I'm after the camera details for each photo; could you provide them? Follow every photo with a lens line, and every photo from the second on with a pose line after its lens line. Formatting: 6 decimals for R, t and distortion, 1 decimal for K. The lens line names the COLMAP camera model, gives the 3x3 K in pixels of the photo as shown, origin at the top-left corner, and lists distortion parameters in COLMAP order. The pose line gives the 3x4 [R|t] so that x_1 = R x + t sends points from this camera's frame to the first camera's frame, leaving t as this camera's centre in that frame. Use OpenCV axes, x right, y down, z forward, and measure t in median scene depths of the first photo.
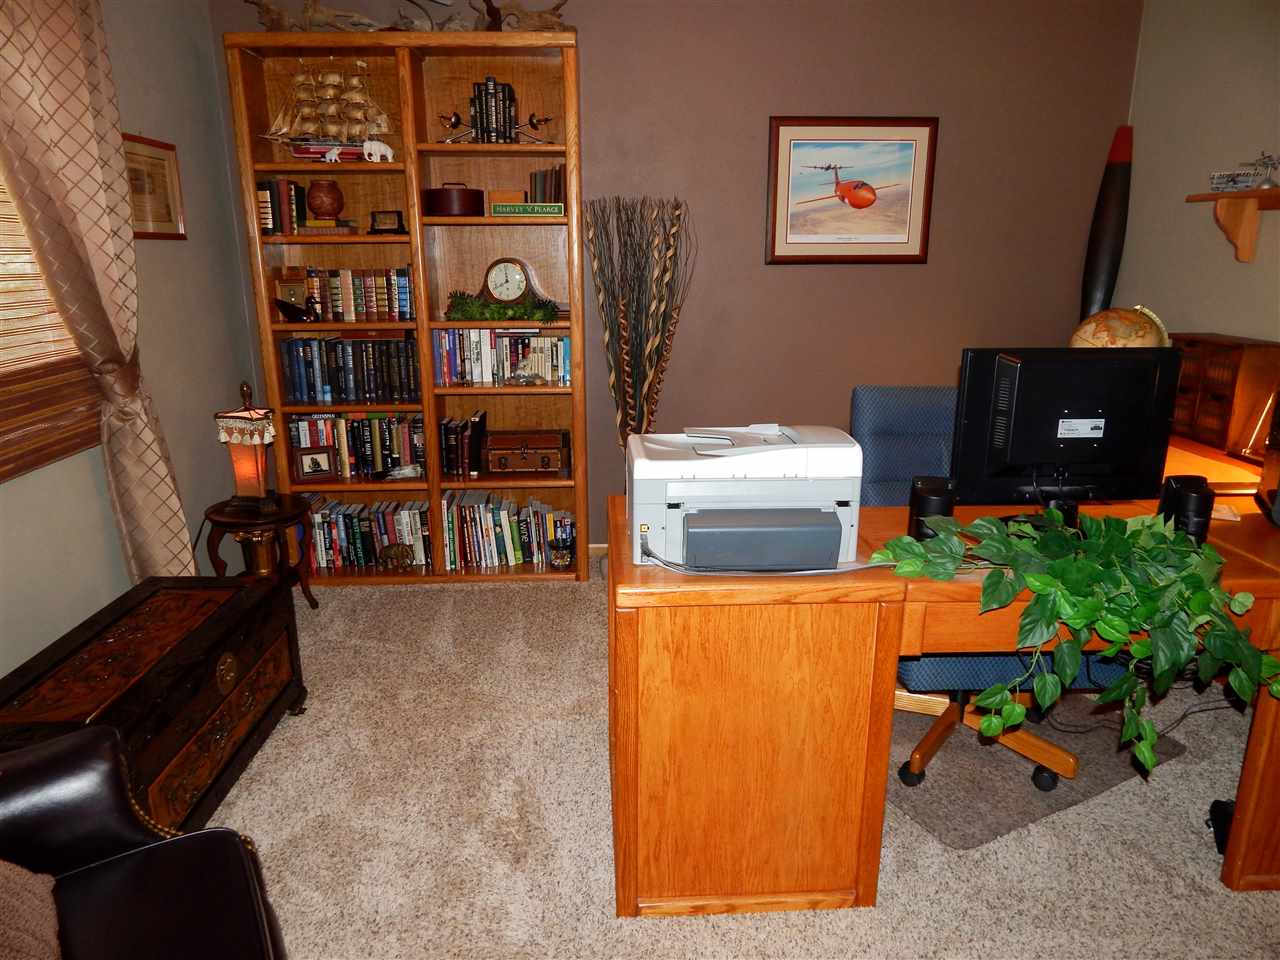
lens RADIAL K [[878.8, 0, 643.3], [0, 878.8, 483.7], [0, 0, 1]] dist [-0.003270, -0.000028]
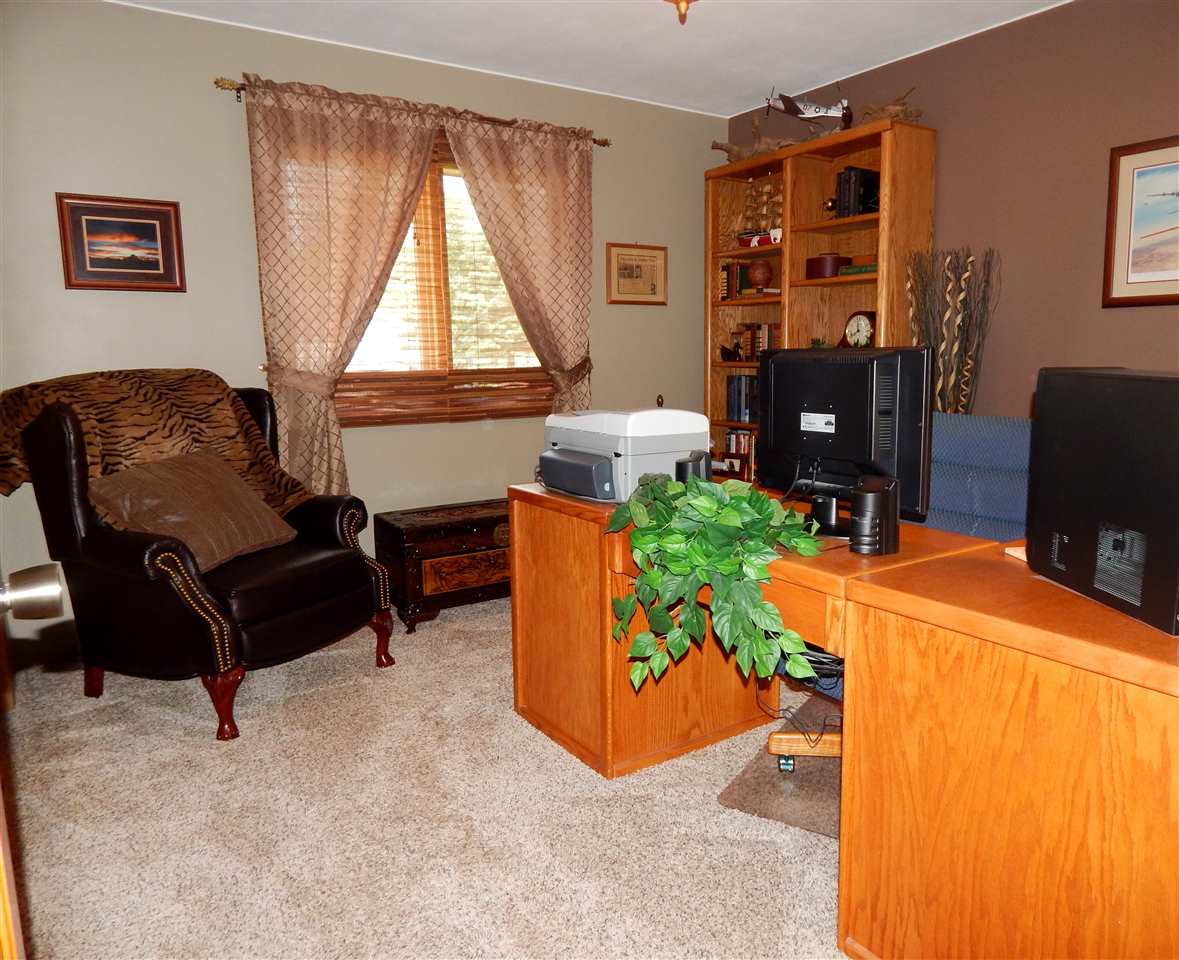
lens RADIAL K [[840.6, 0, 591.7], [0, 840.6, 476.6], [0, 0, 1]] dist [-0.007835, 0.000832]
pose [[0.508495, 0.126762, -0.851683, 0.655607], [-0.218622, 0.975699, 0.014692, 0.022892], [0.832849, 0.178726, 0.523851, 0.148256]]
